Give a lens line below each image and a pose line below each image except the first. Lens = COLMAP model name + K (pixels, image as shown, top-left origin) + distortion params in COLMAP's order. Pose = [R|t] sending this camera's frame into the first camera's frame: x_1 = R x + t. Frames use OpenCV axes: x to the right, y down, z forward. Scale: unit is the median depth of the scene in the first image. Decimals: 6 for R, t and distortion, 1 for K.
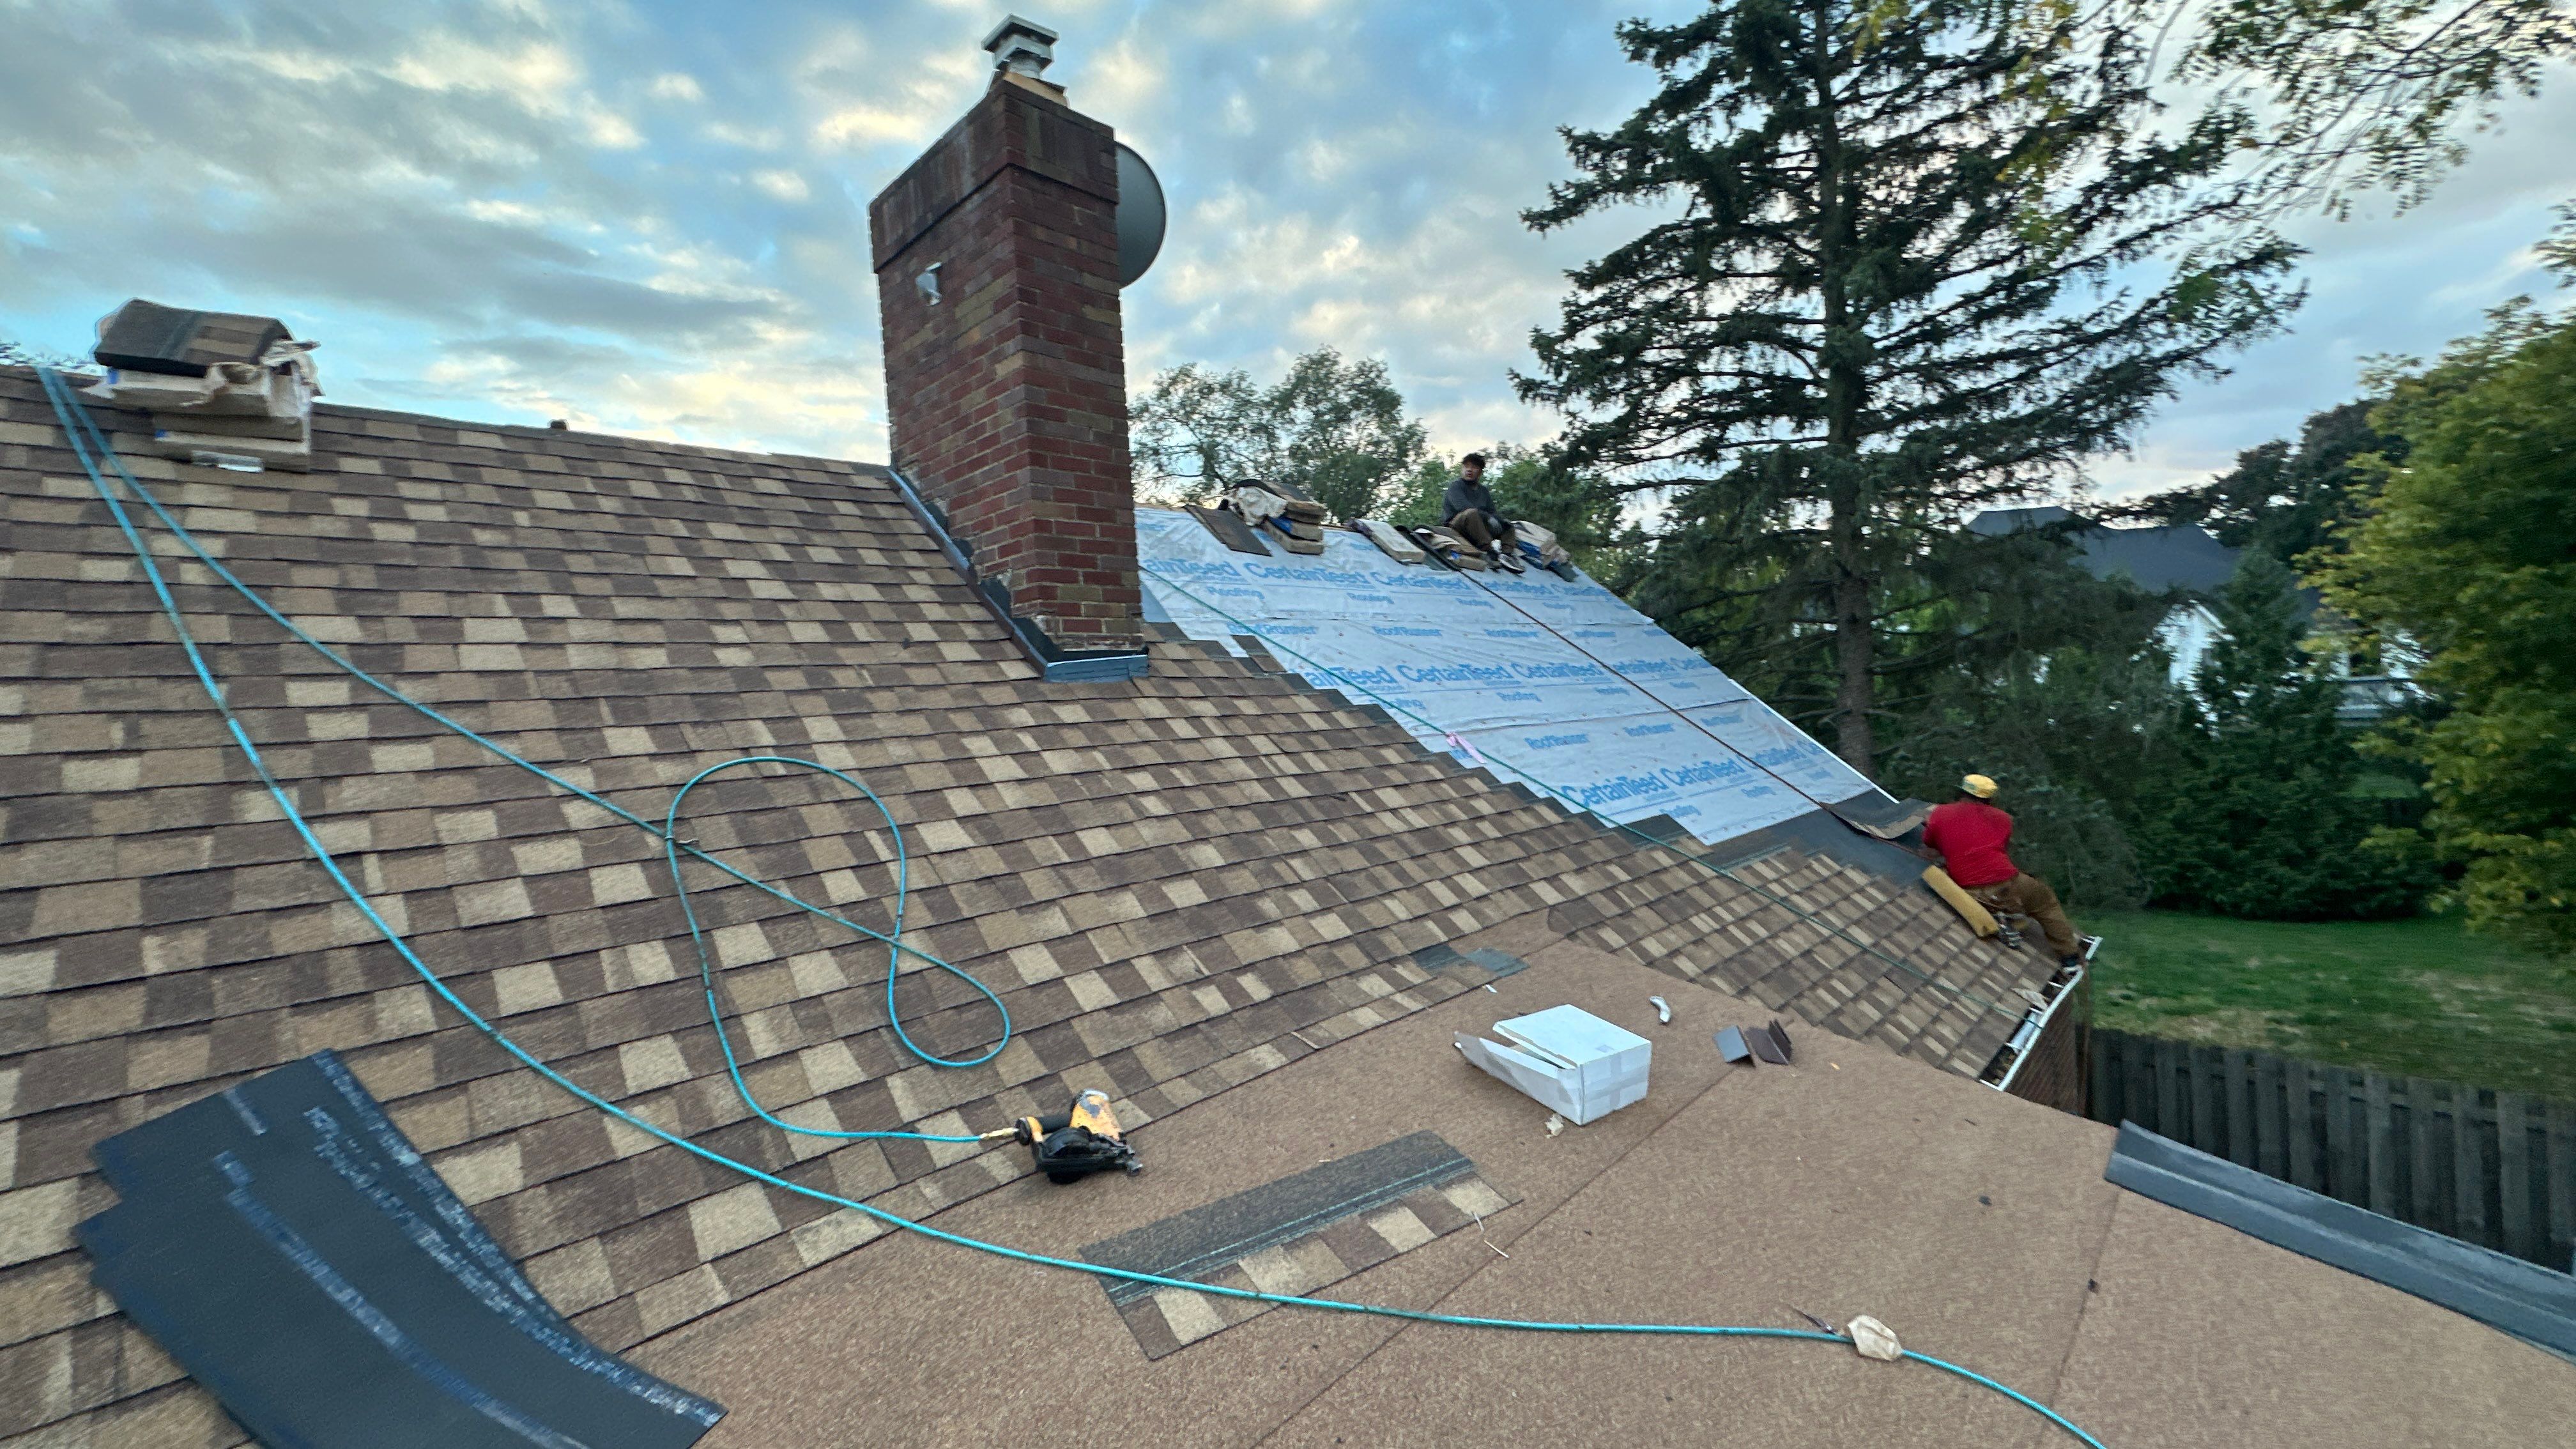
lens RADIAL K [[1017.6, 0, 1282.6], [0, 1017.6, 729.7], [0, 0, 1]] dist [-0.002448, -0.003060]
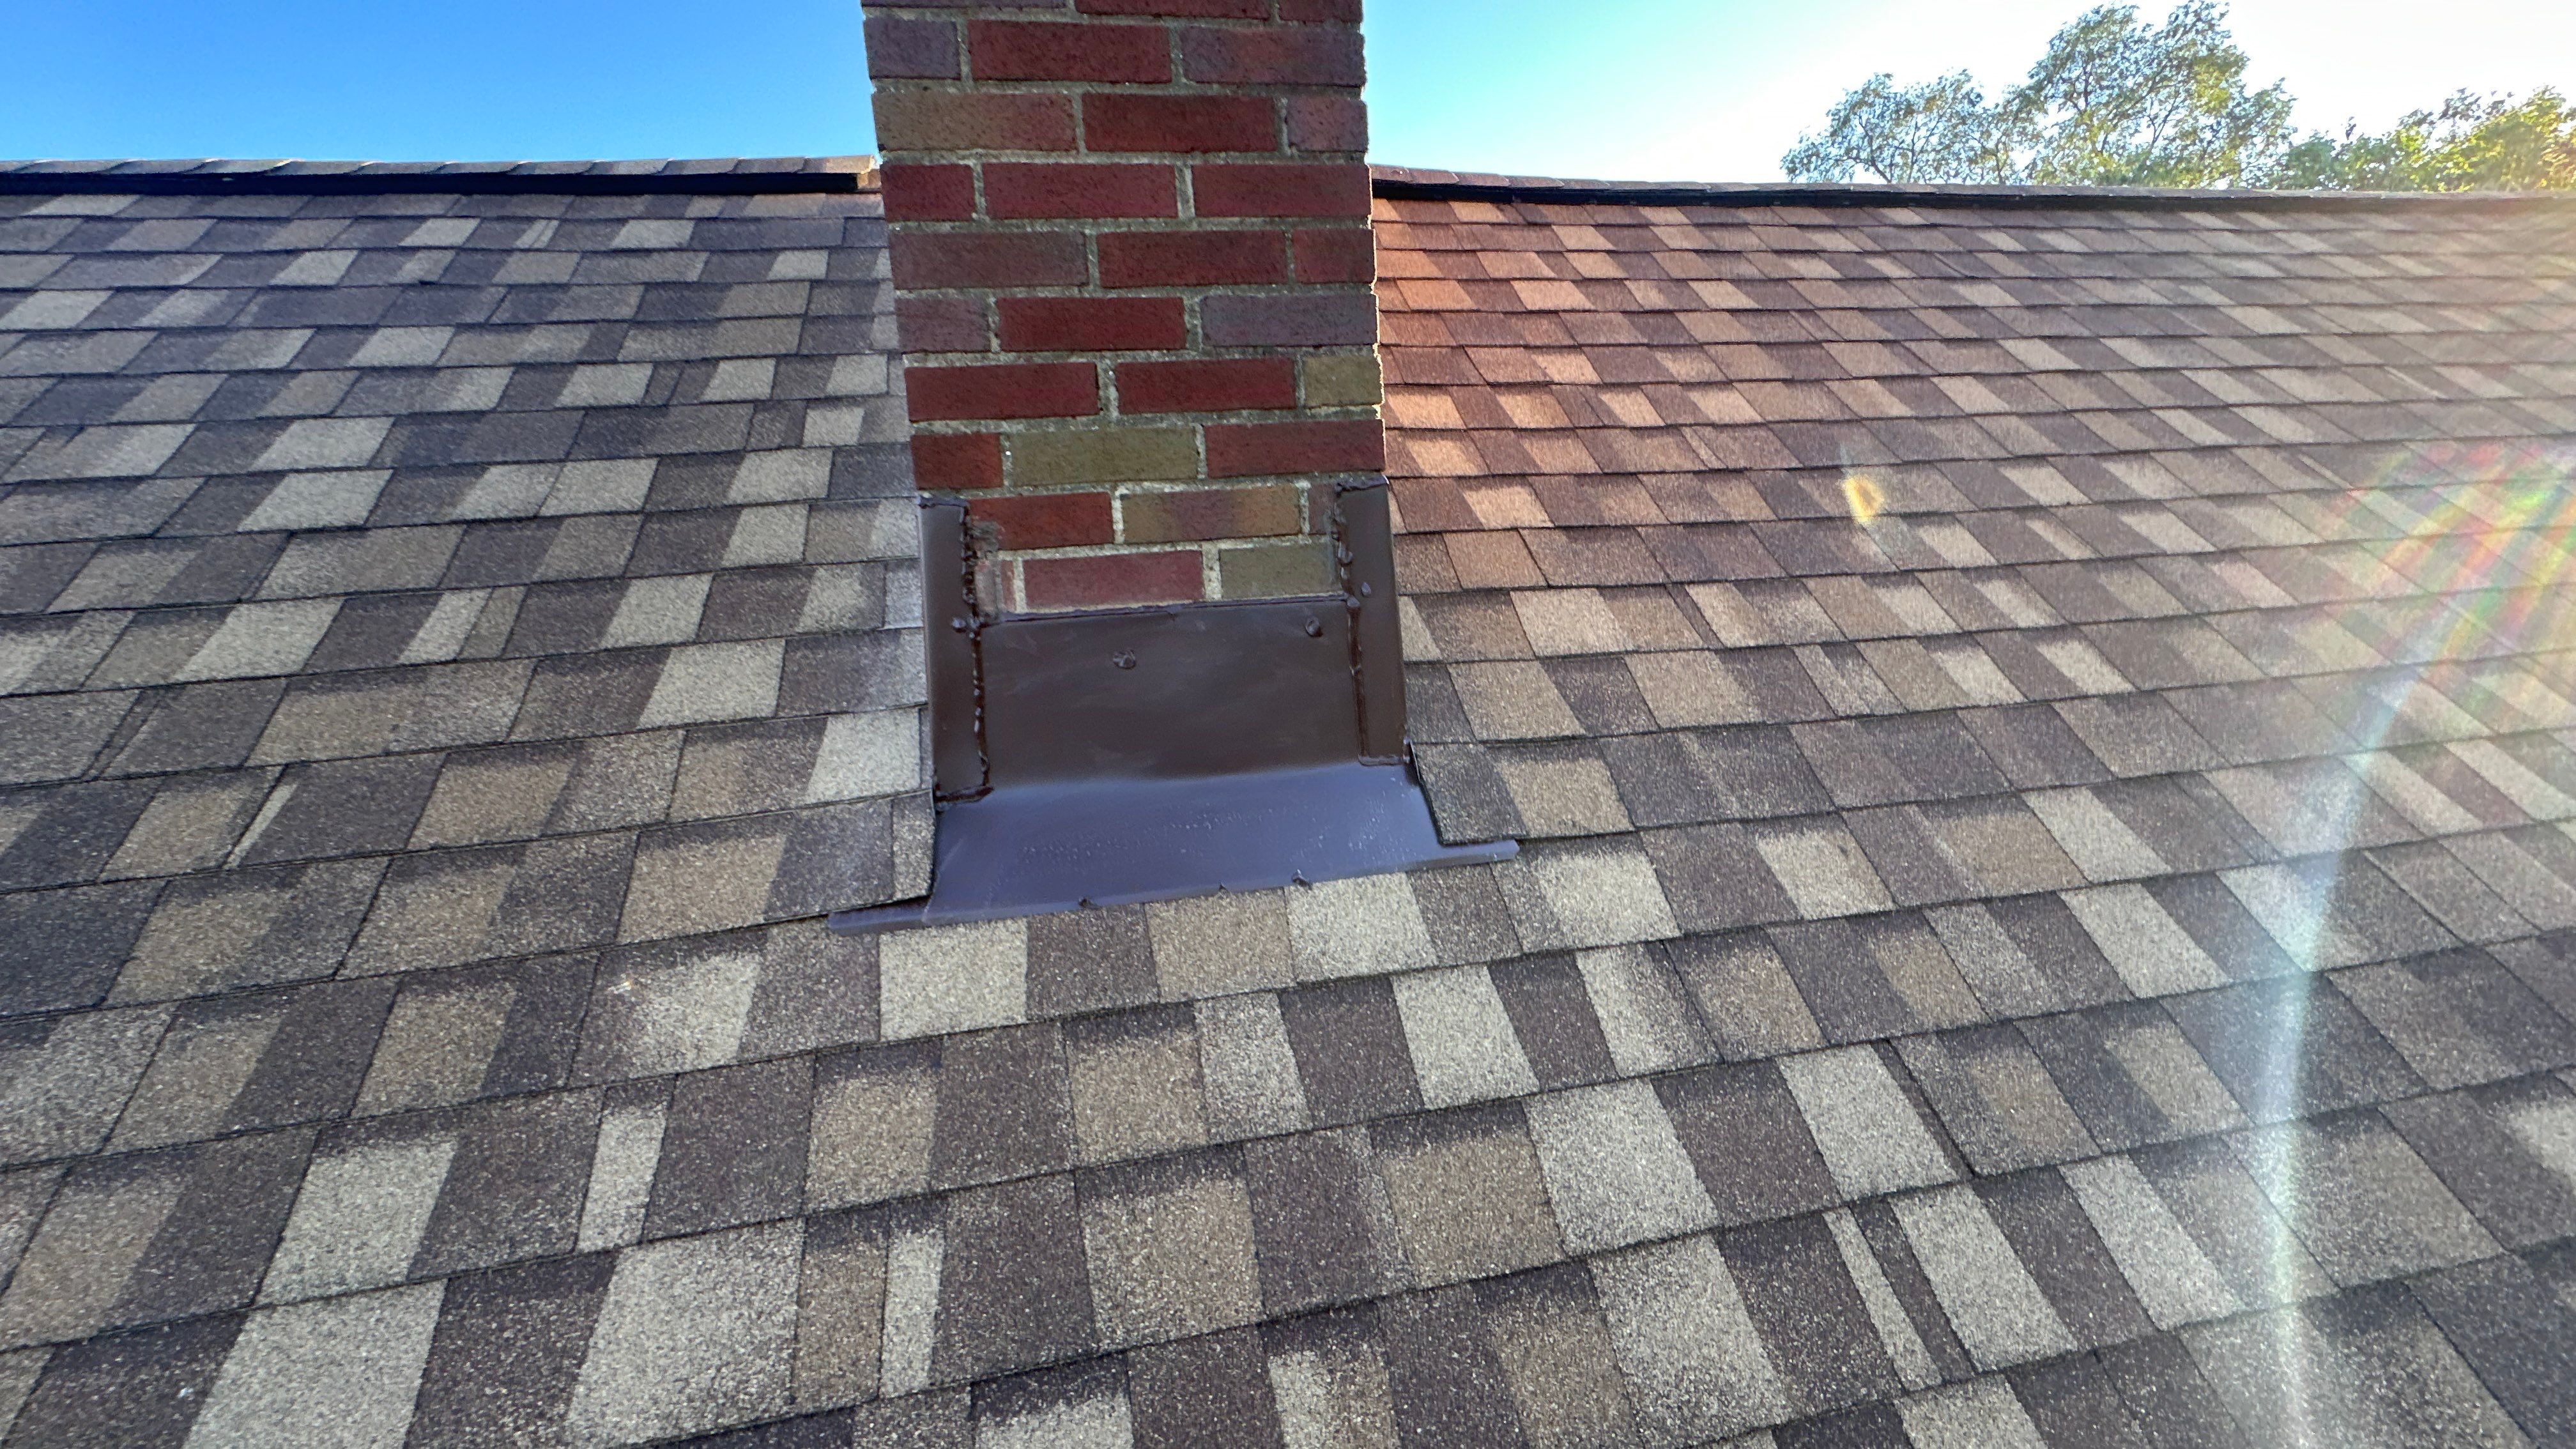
lens RADIAL K [[1017.6, 0, 1282.6], [0, 1017.6, 729.7], [0, 0, 1]] dist [-0.002448, -0.003060]
pose [[0.831258, 0.097630, -0.547247, -0.019706], [-0.002498, 0.985103, 0.171950, -0.182508], [0.555882, -0.141568, 0.819118, 1.335522]]
